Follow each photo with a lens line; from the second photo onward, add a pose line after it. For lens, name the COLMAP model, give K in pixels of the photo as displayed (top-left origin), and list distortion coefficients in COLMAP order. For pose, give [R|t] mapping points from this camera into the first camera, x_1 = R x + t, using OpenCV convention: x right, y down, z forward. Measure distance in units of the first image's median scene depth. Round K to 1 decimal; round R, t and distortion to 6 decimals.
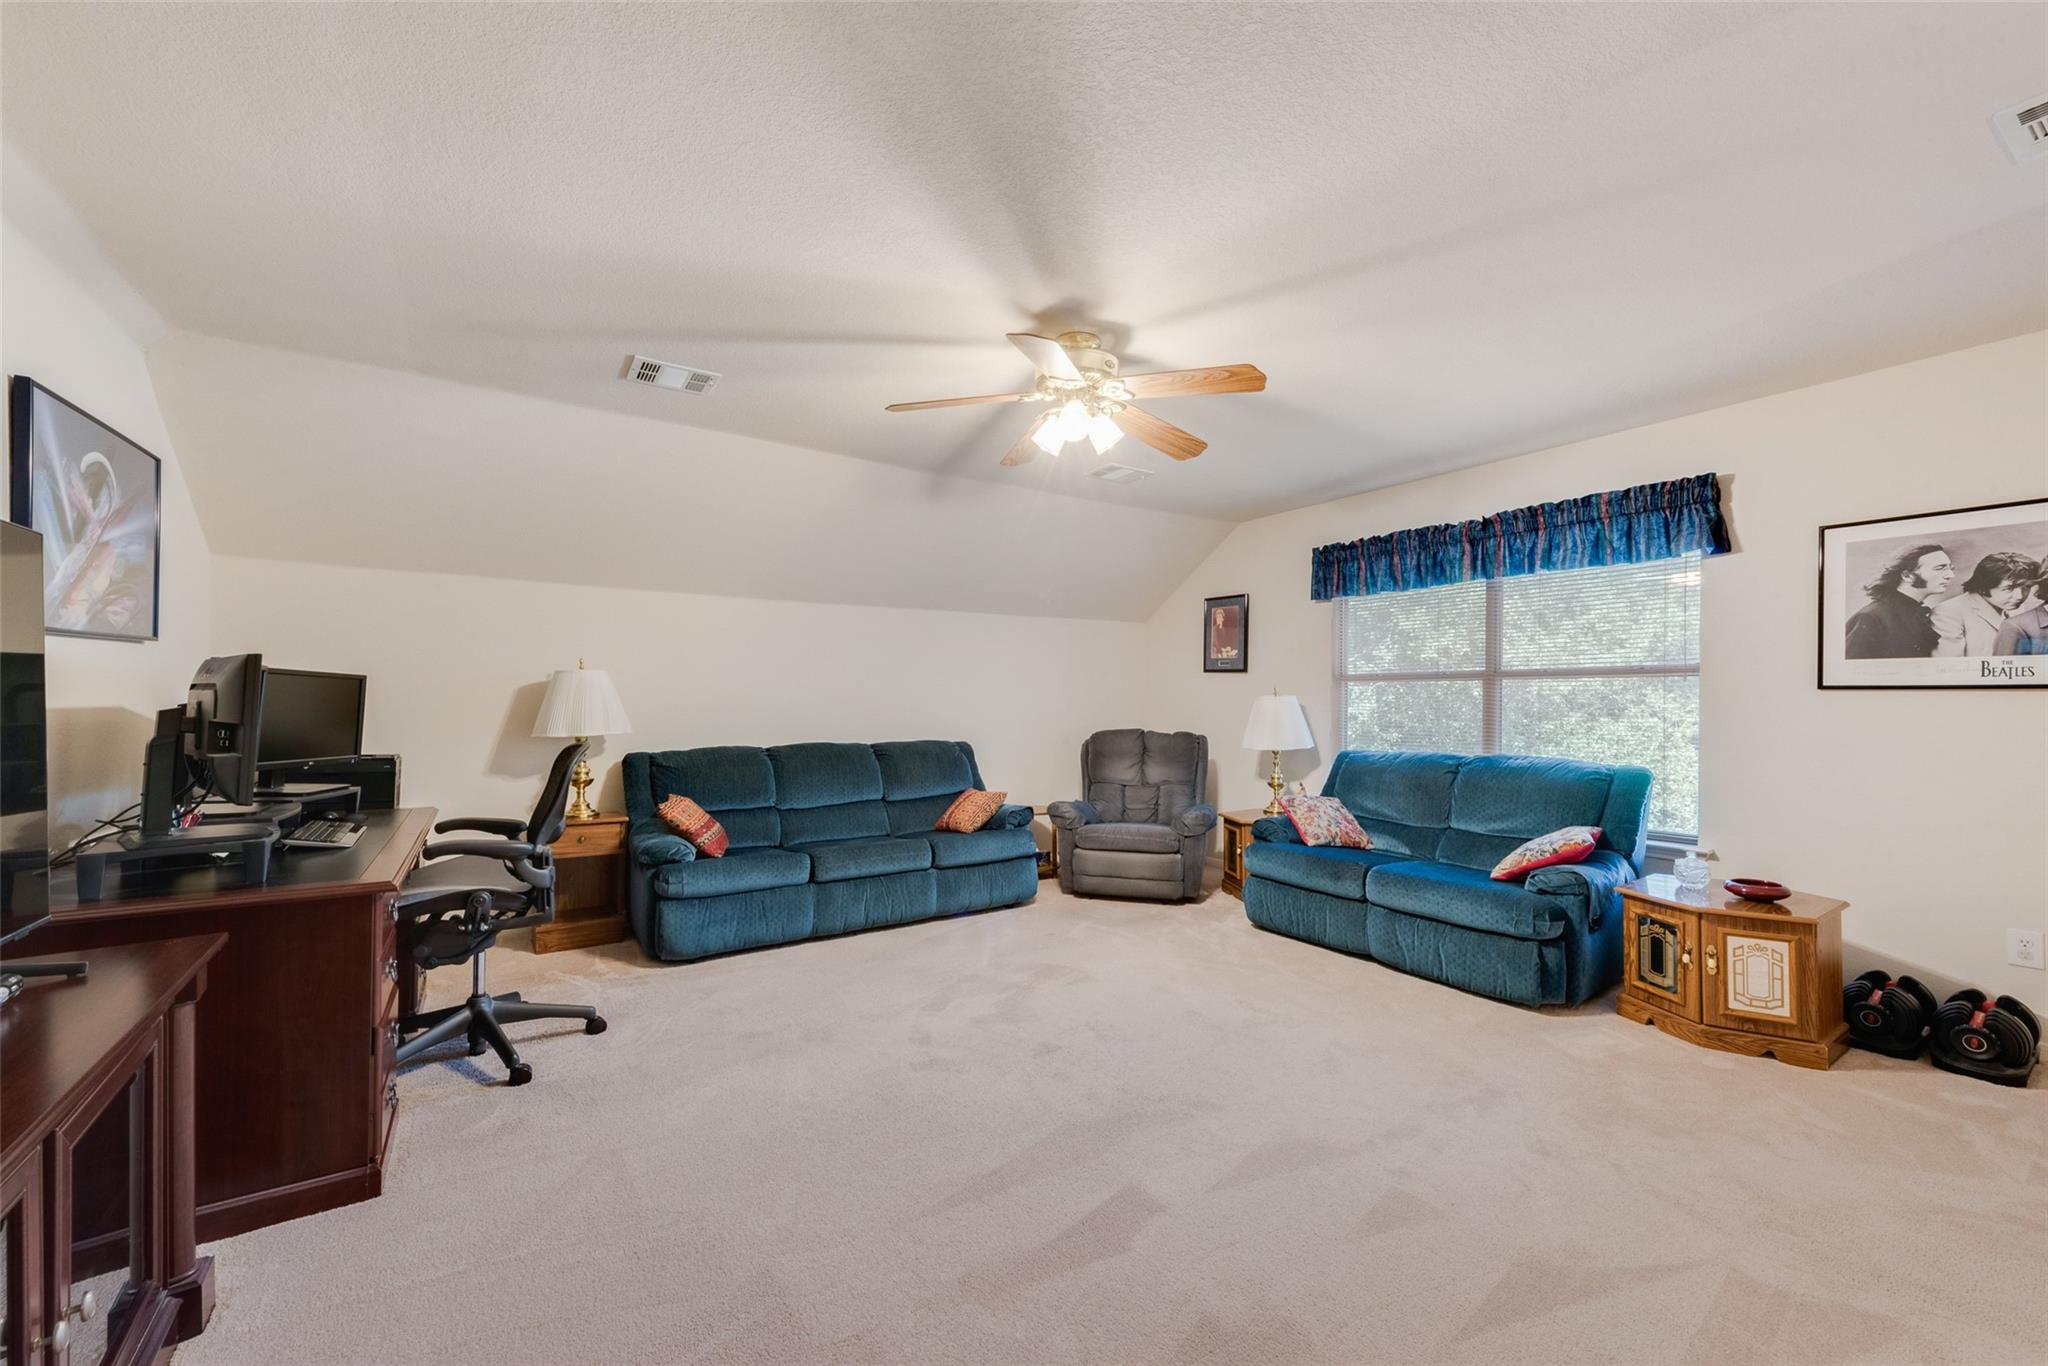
lens RADIAL K [[814.1, 0, 1027.7], [0, 814.1, 702.4], [0, 0, 1]] dist [0.015175, -0.000101]
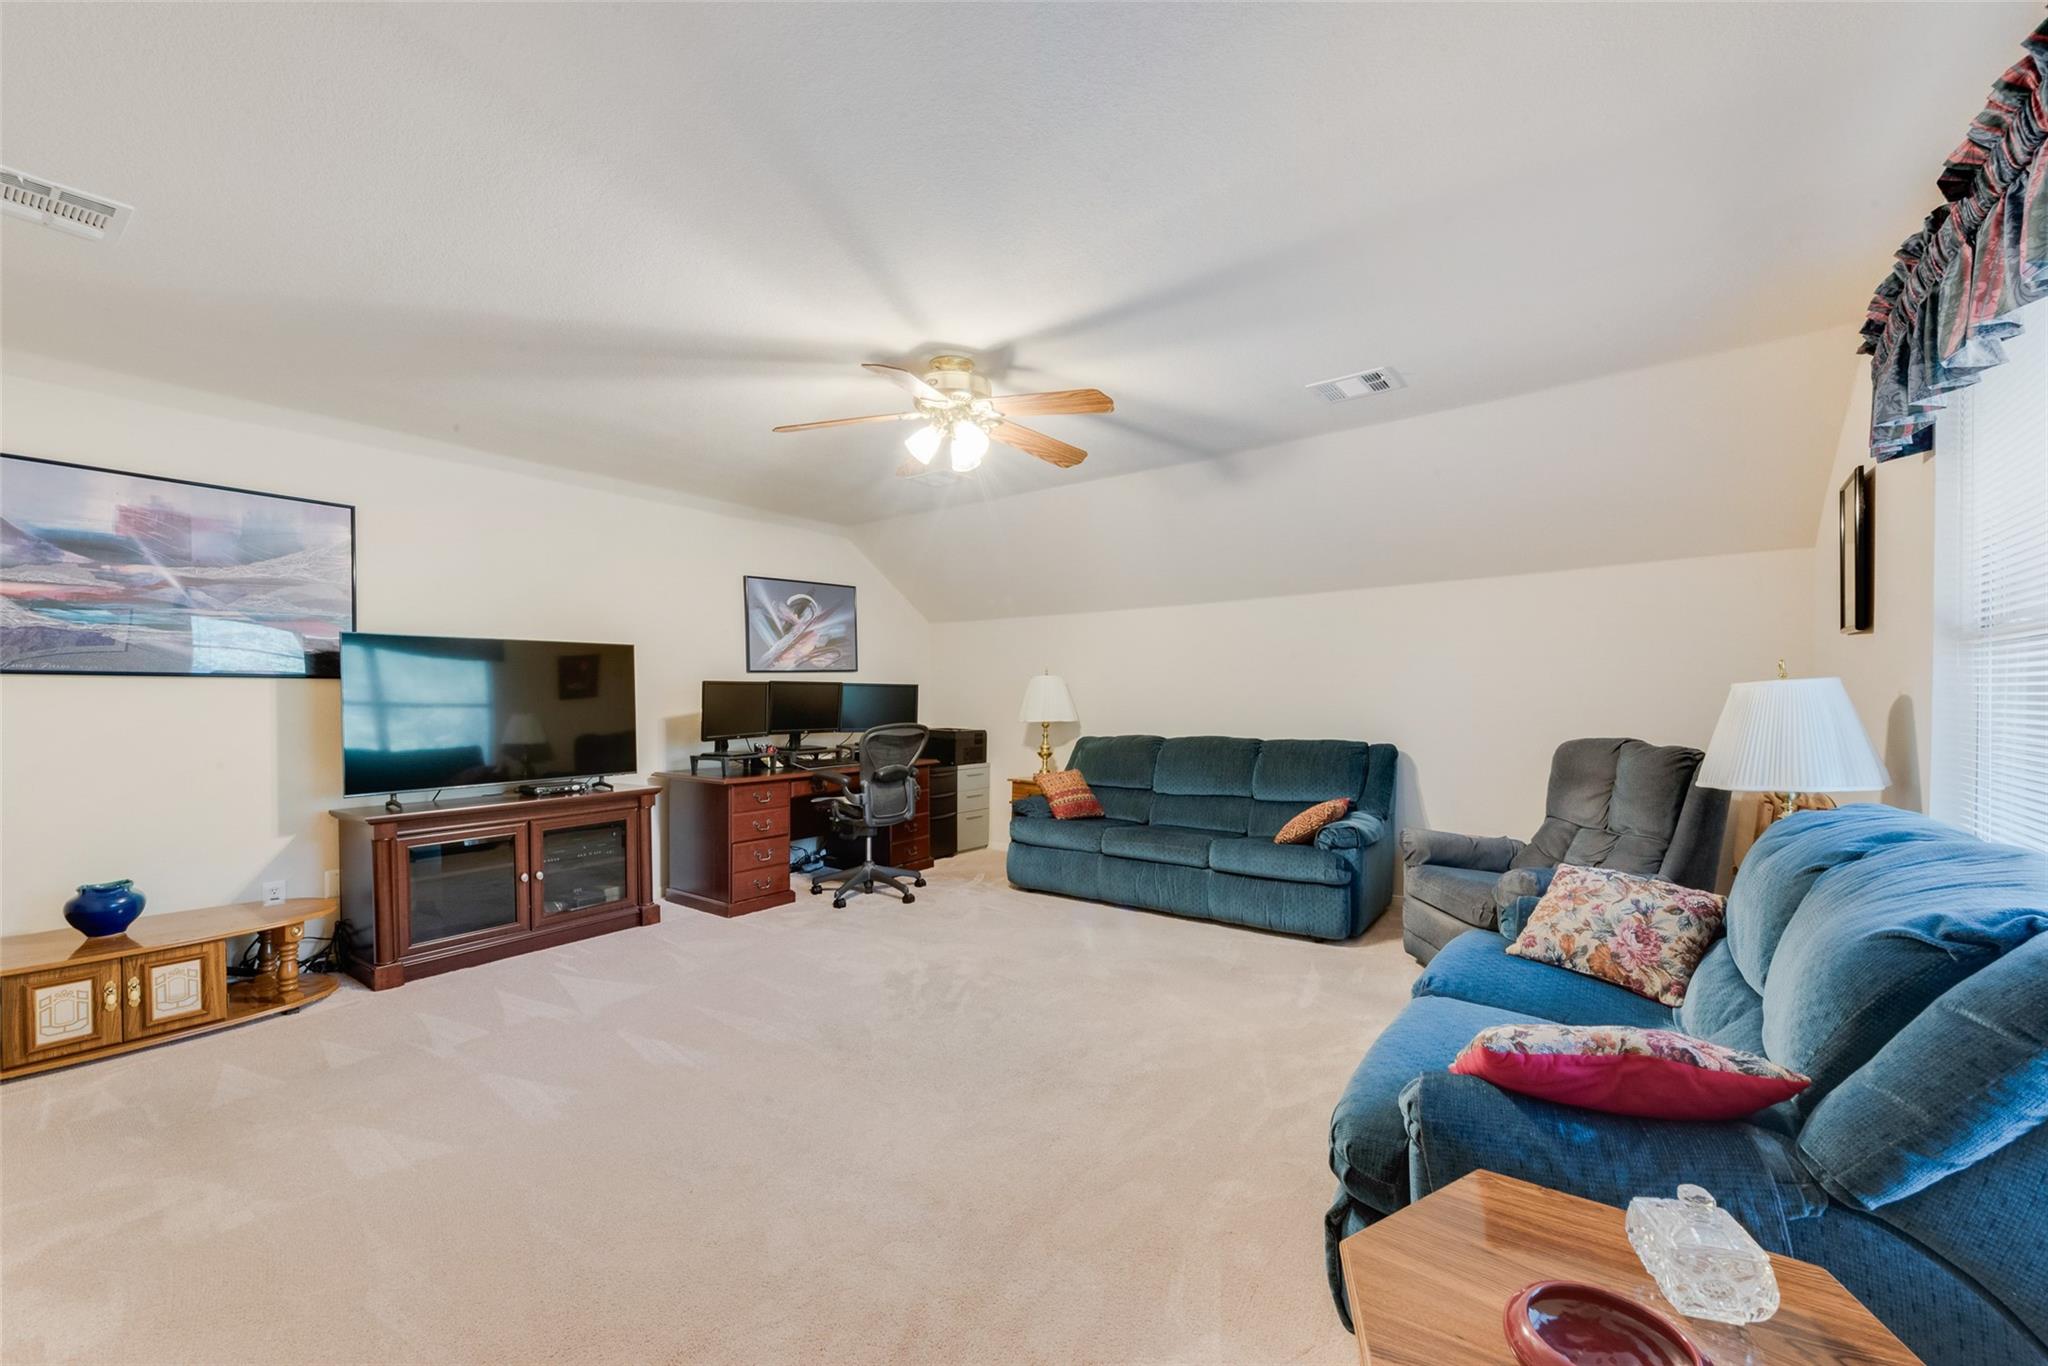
lens RADIAL K [[814.1, 0, 1027.7], [0, 814.1, 702.4], [0, 0, 1]] dist [0.015175, -0.000101]
pose [[0.333859, 0.006047, -0.942603, 0.778461], [0.005440, 0.999950, 0.008341, -0.005331], [0.942607, -0.007912, 0.333810, 0.498861]]
